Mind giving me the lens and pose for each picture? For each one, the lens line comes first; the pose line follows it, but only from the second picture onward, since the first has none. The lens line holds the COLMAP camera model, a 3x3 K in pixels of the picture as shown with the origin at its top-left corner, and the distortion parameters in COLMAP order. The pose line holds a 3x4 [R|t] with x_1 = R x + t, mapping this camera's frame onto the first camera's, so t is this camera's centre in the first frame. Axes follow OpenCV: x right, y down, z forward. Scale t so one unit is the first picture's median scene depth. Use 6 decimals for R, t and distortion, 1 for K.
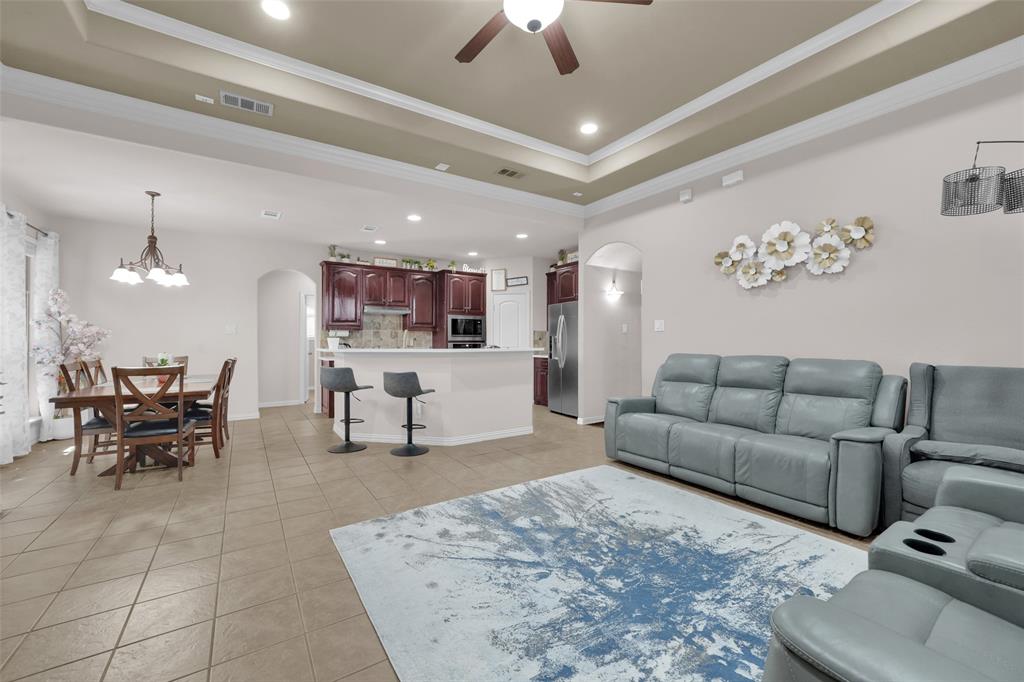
lens RADIAL K [[399.2, 0, 506.8], [0, 399.2, 338.2], [0, 0, 1]] dist [0.000529, 0.000307]
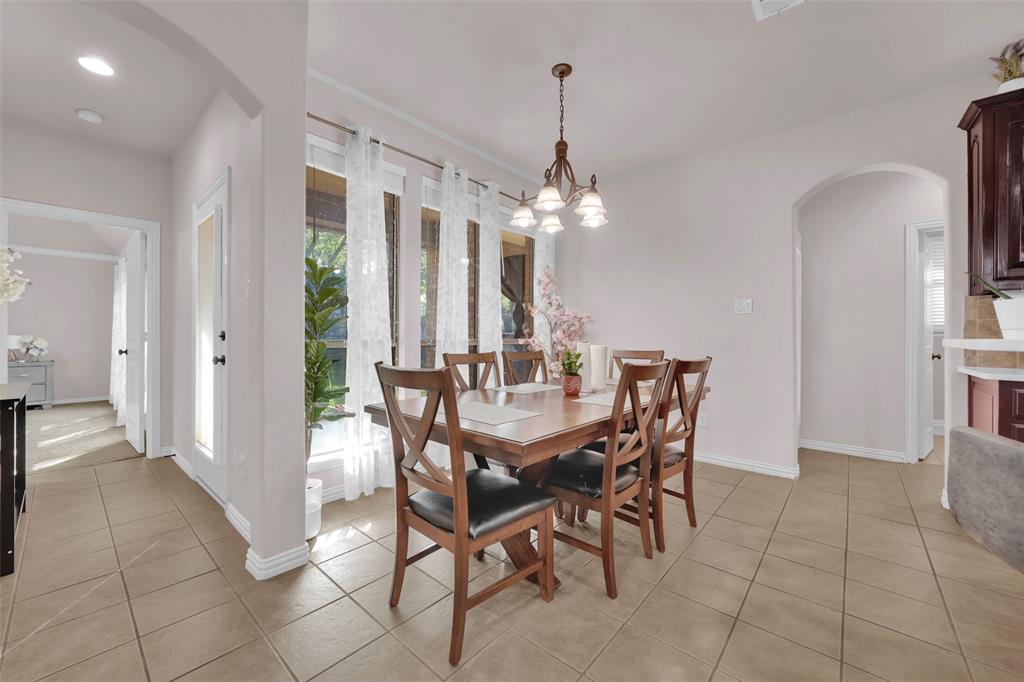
lens RADIAL K [[389.2, 0, 508.7], [0, 389.2, 333.6], [0, 0, 1]] dist [-0.006473, -0.000057]
pose [[0.265200, -0.011727, -0.964122, -0.585734], [0.000489, 0.999928, -0.012028, 0.052964], [0.964193, 0.002718, 0.265187, 1.254456]]
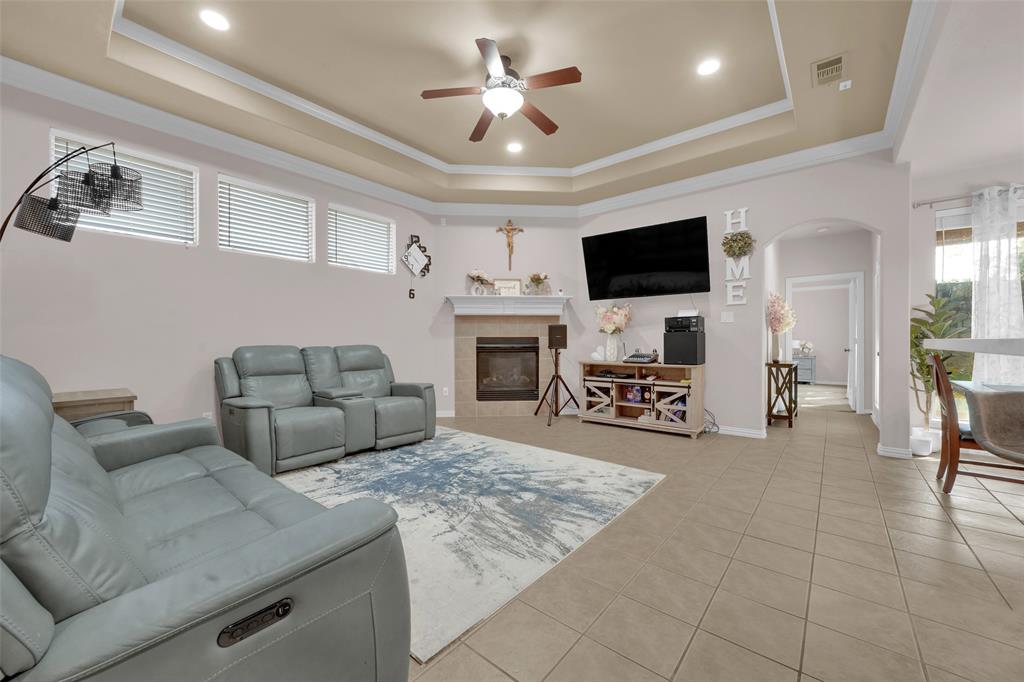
lens RADIAL K [[399.2, 0, 506.8], [0, 399.2, 338.2], [0, 0, 1]] dist [0.000529, 0.000307]
pose [[-0.956485, -0.000324, -0.291781, 0.412010], [0.003318, 0.999923, -0.011986, 0.052090], [0.291762, -0.012433, -0.956410, 2.039628]]
